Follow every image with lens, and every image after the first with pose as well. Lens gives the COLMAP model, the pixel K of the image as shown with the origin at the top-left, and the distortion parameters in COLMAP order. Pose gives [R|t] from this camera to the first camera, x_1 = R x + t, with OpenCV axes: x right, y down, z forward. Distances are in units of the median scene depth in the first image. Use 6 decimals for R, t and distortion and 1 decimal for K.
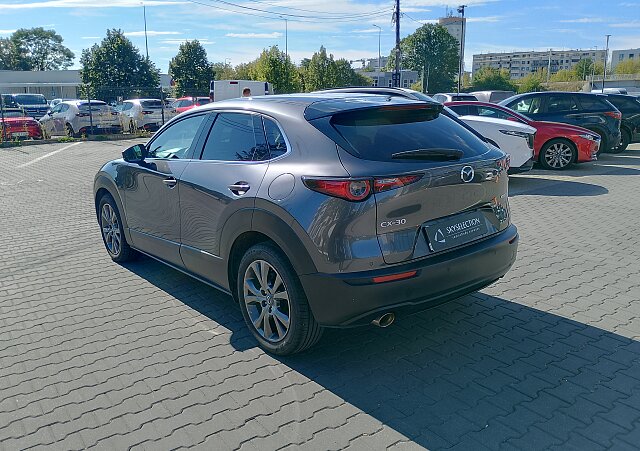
lens RADIAL K [[593.6, 0, 320.0], [0, 593.6, 225.5], [0, 0, 1]] dist [-0.007797, -0.018792]
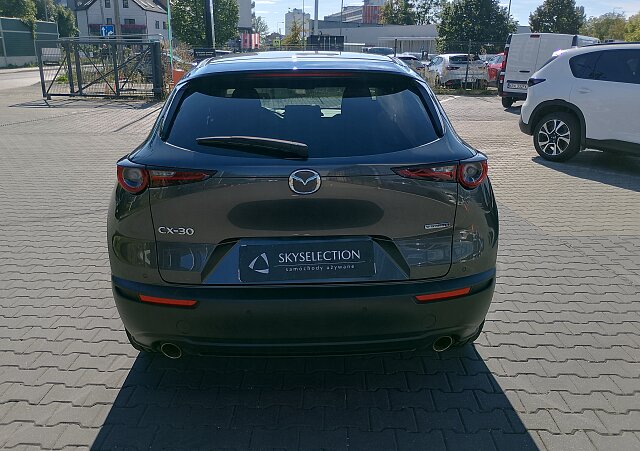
lens RADIAL K [[569.2, 0, 320.0], [0, 569.2, 225.5], [0, 0, 1]] dist [0.004721, -0.000455]
pose [[0.757673, 0.202905, -0.620291, 0.169793], [-0.149773, 0.979135, 0.137343, -0.032855], [0.635216, -0.011158, 0.772254, 0.135325]]
